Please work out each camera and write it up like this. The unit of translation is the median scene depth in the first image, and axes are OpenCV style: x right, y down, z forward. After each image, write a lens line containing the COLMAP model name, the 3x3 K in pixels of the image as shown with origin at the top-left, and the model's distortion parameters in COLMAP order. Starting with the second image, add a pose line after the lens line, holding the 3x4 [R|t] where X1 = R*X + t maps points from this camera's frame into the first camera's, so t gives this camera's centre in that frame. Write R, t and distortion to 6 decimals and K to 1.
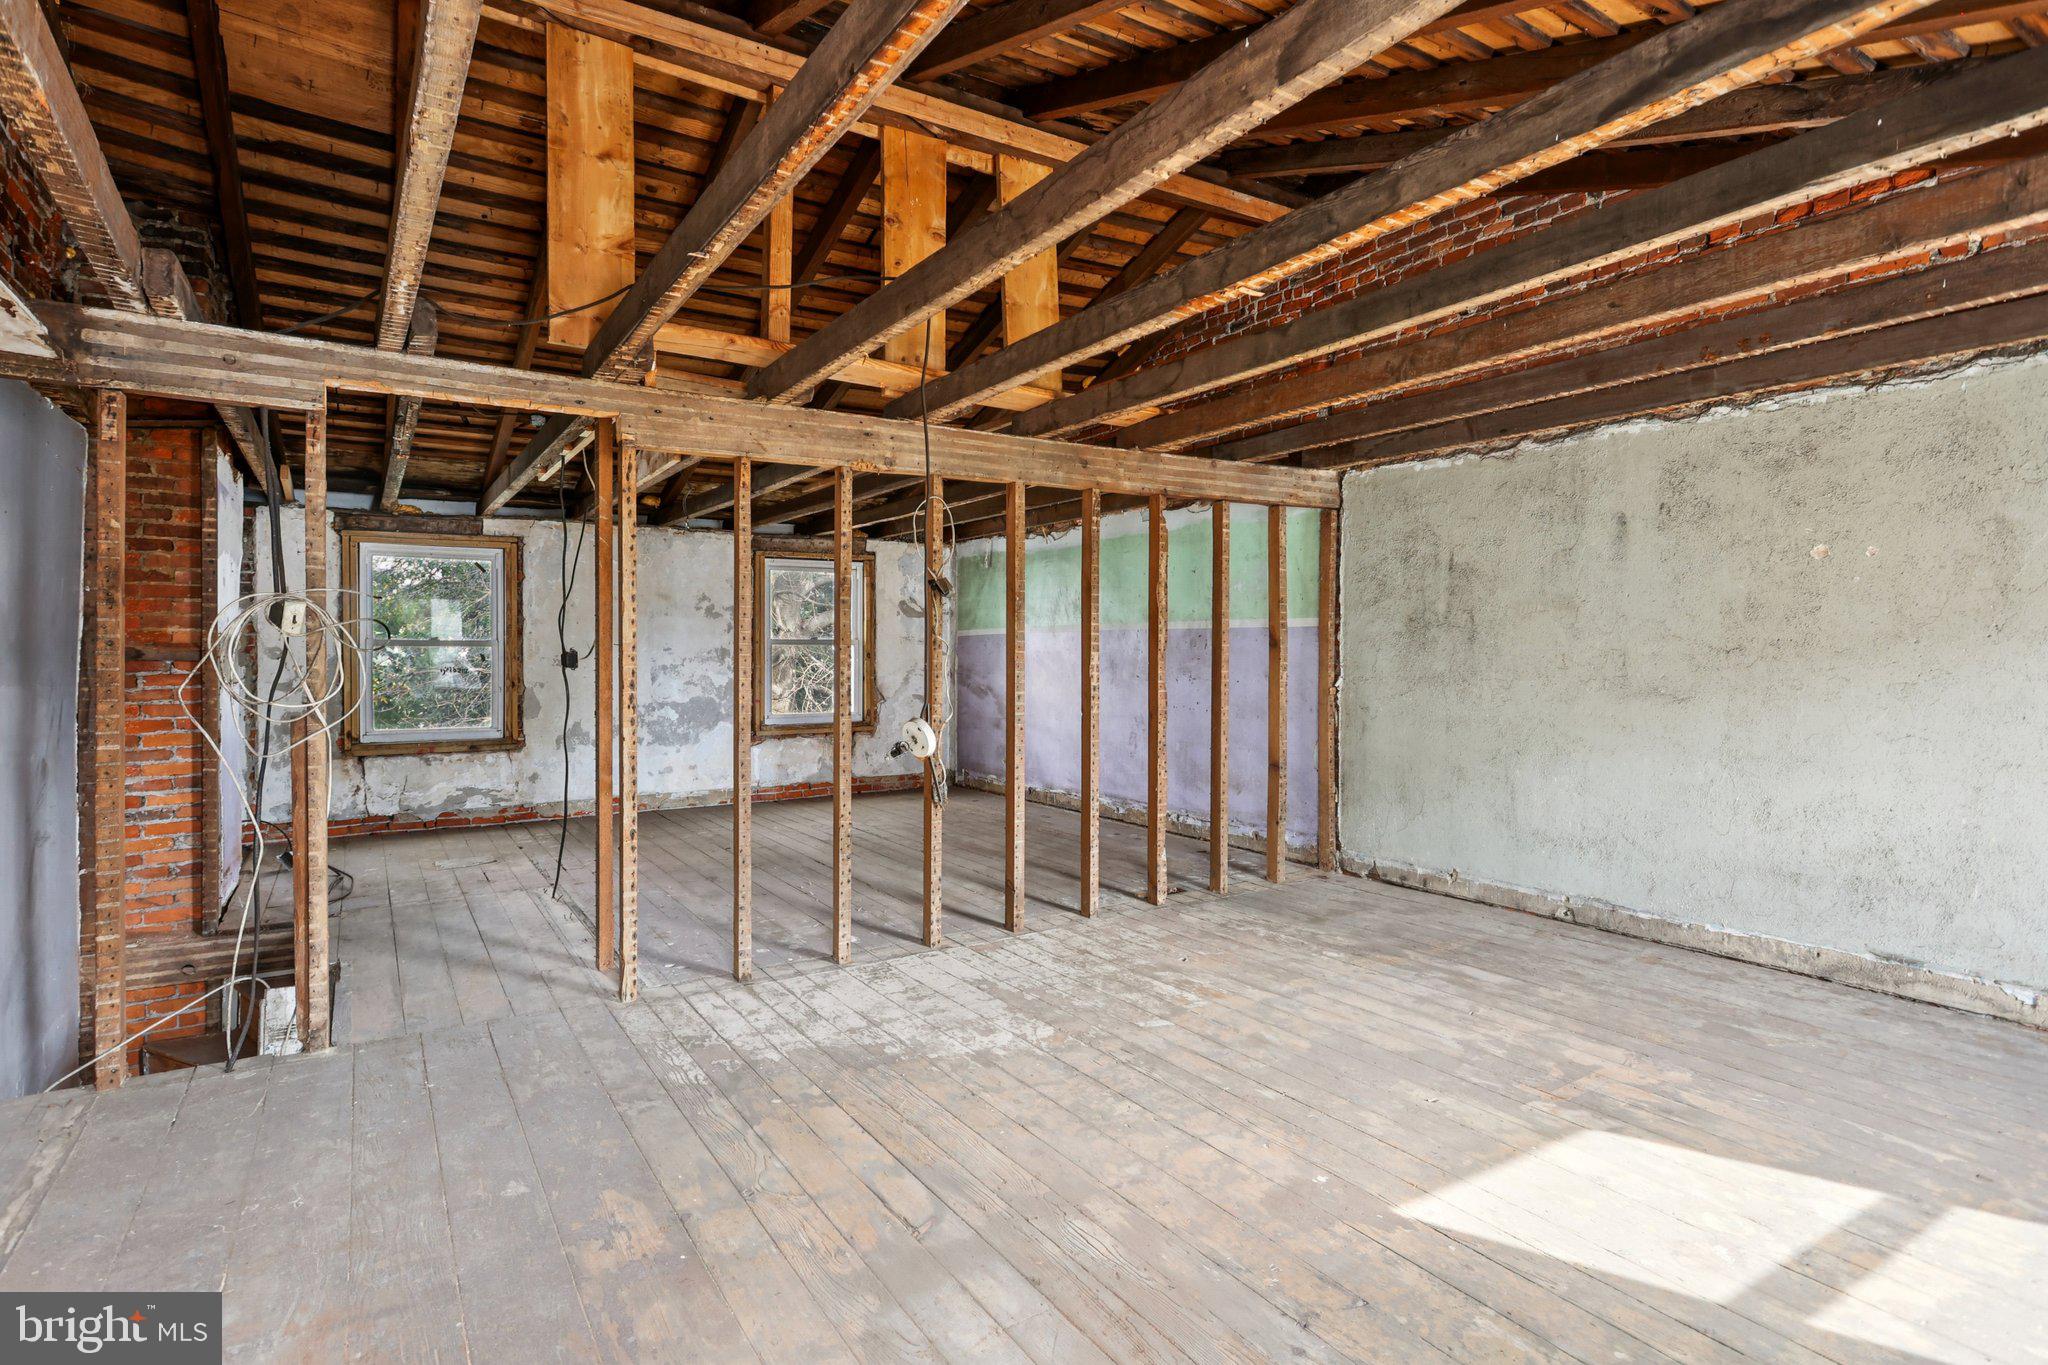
lens RADIAL K [[1044.8, 0, 1017.3], [0, 1044.8, 675.6], [0, 0, 1]] dist [-0.017961, 0.000208]
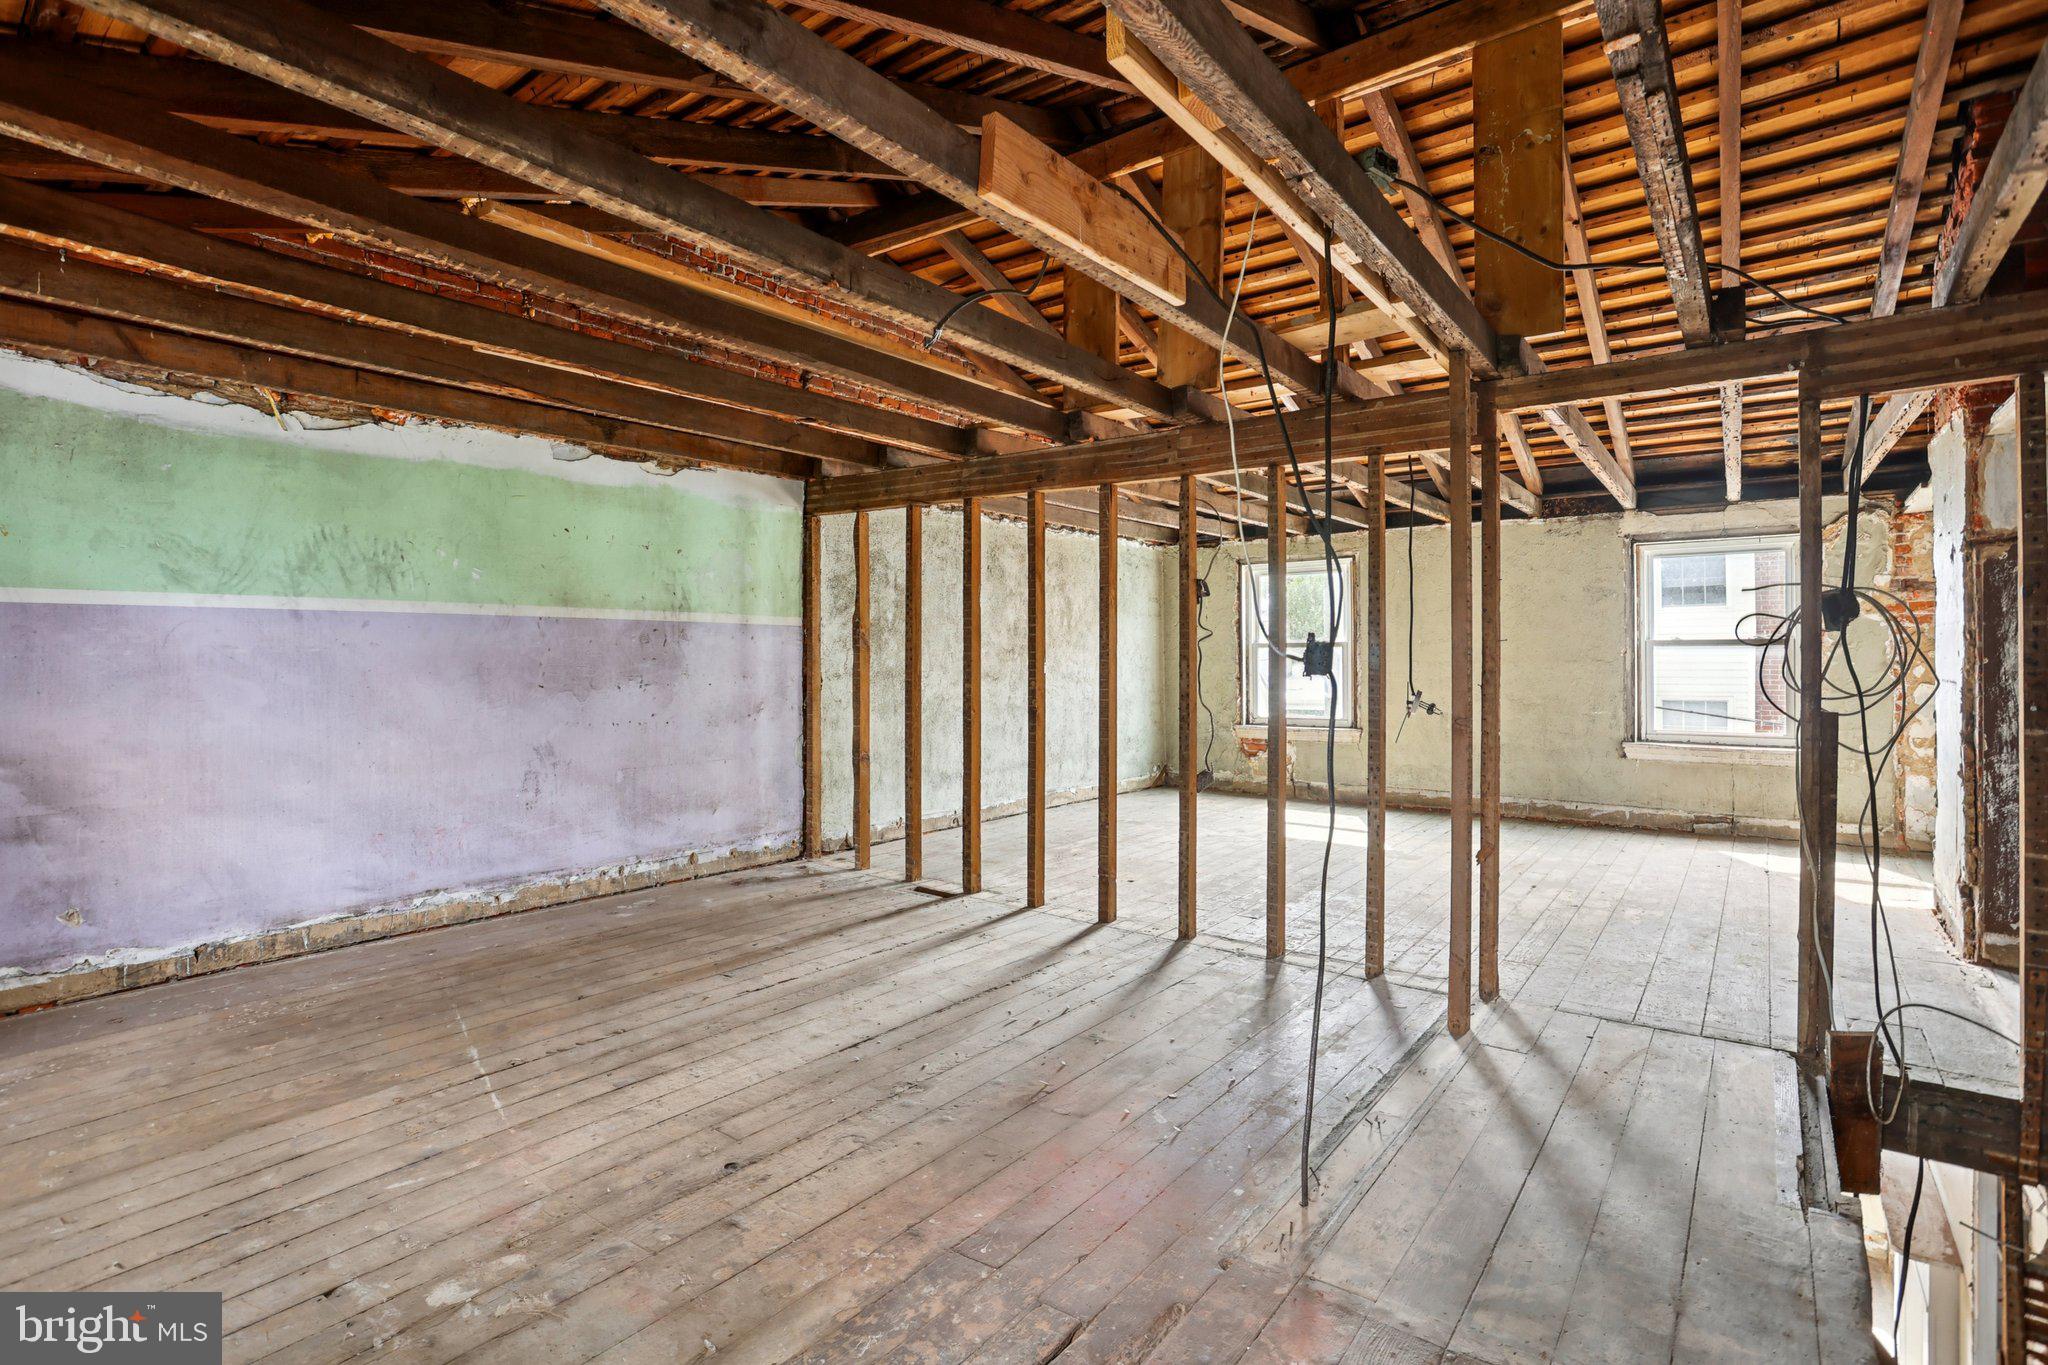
lens RADIAL K [[1044.8, 0, 1012.9], [0, 1044.8, 666.6], [0, 0, 1]] dist [-0.017961, 0.000208]
pose [[-0.353094, -0.013415, 0.935492, -1.354376], [0.017033, 0.999639, 0.020763, -0.044830], [-0.935433, 0.023265, -0.352738, 2.099762]]
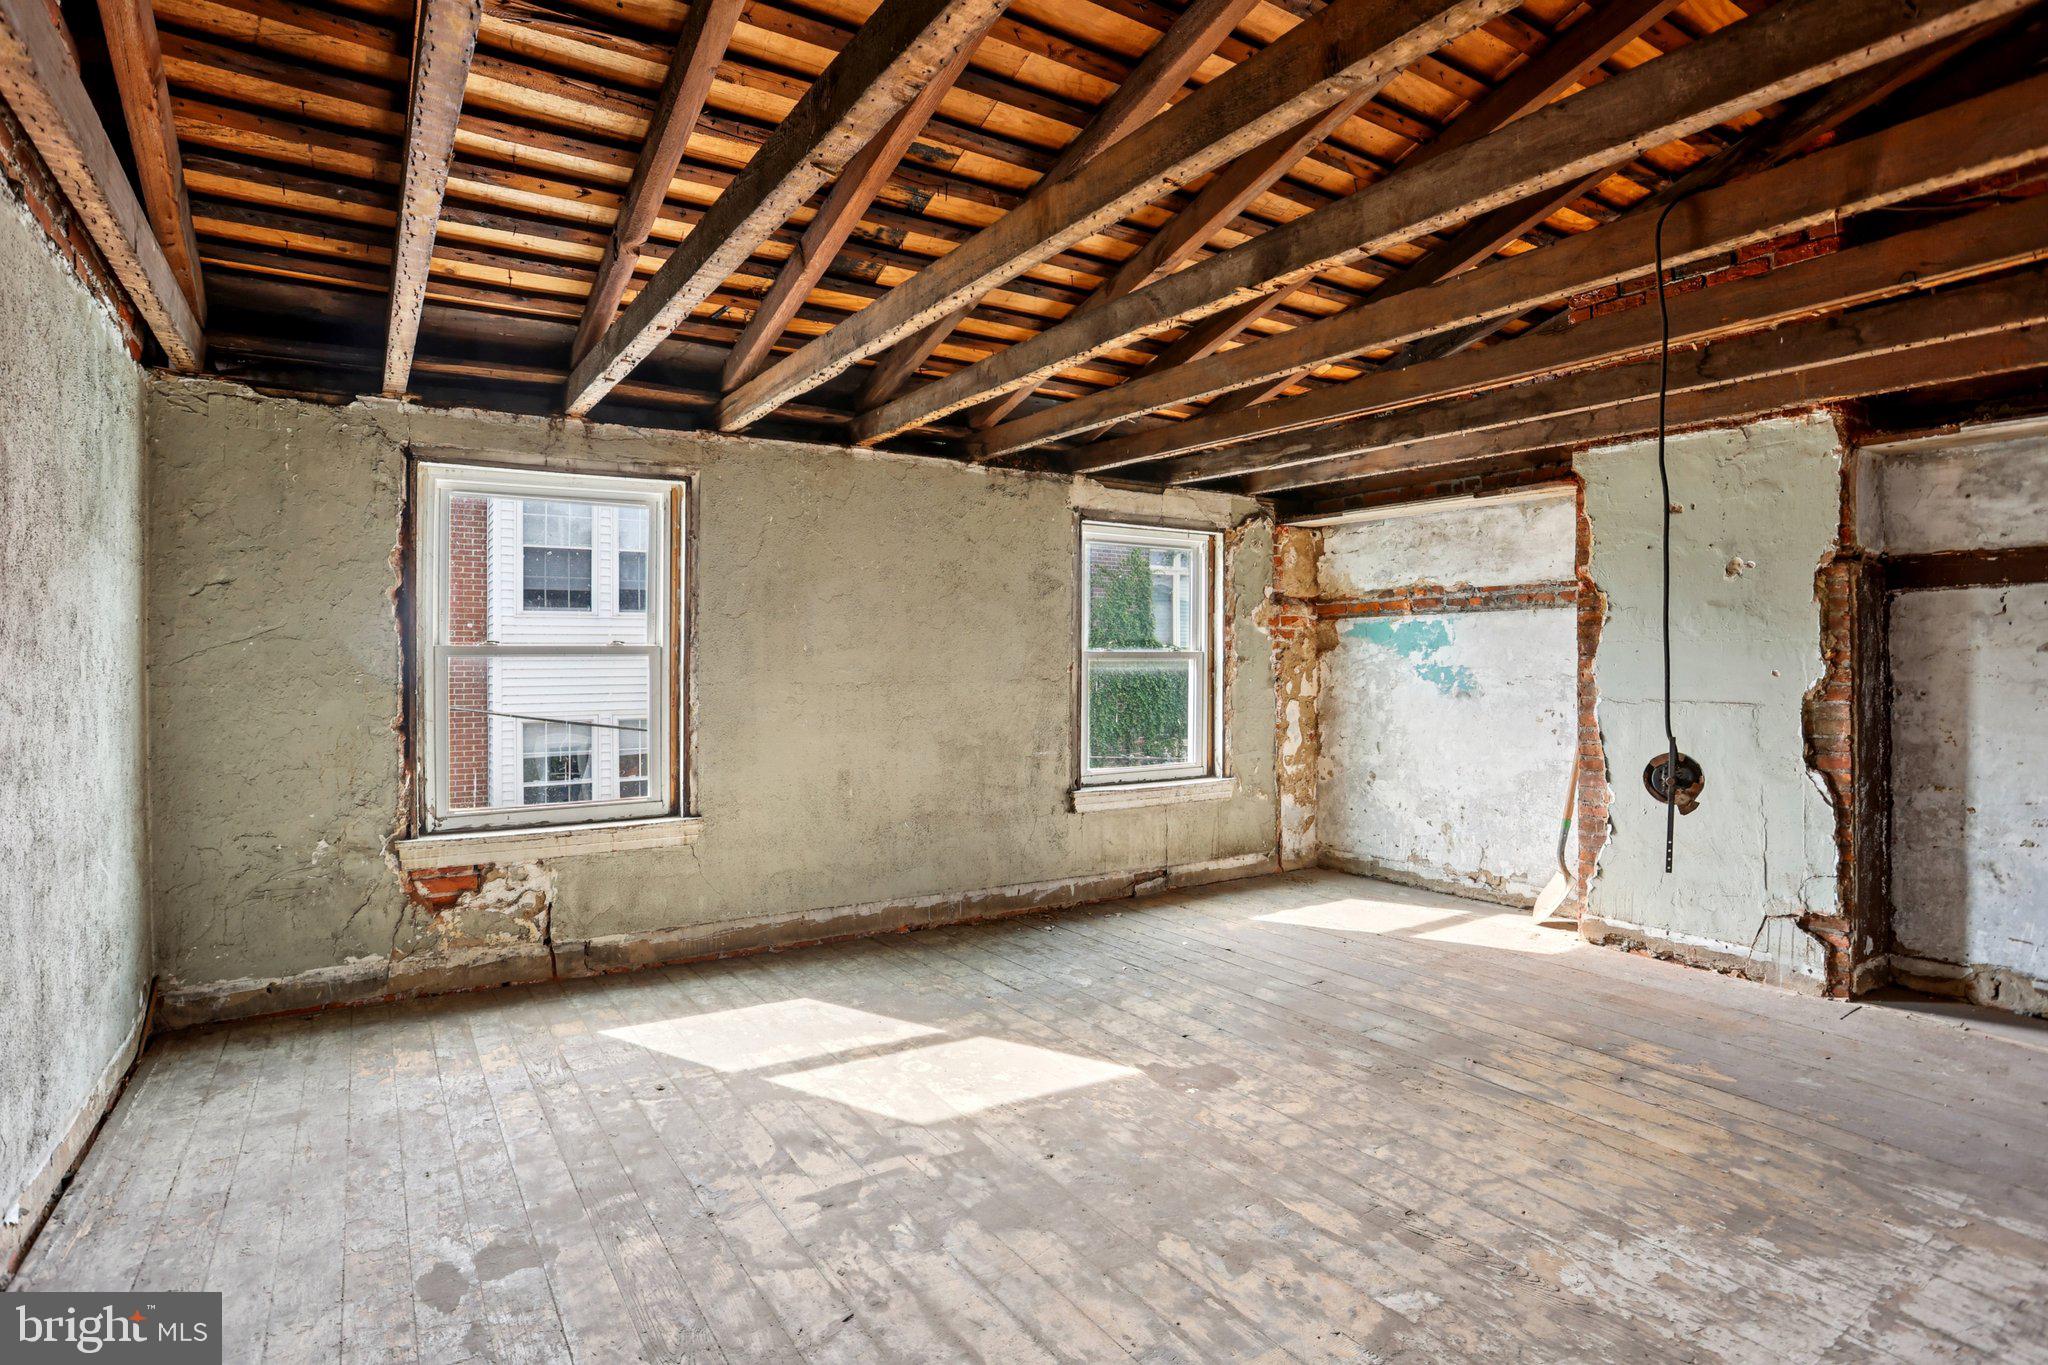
lens RADIAL K [[1044.8, 0, 1020.3], [0, 1044.8, 669.4], [0, 0, 1]] dist [-0.017961, 0.000208]
pose [[-0.999993, -0.000606, -0.003807, 0.384745], [-0.000686, 0.999778, 0.021045, -0.038090], [0.003793, 0.021048, -0.999771, 1.713644]]
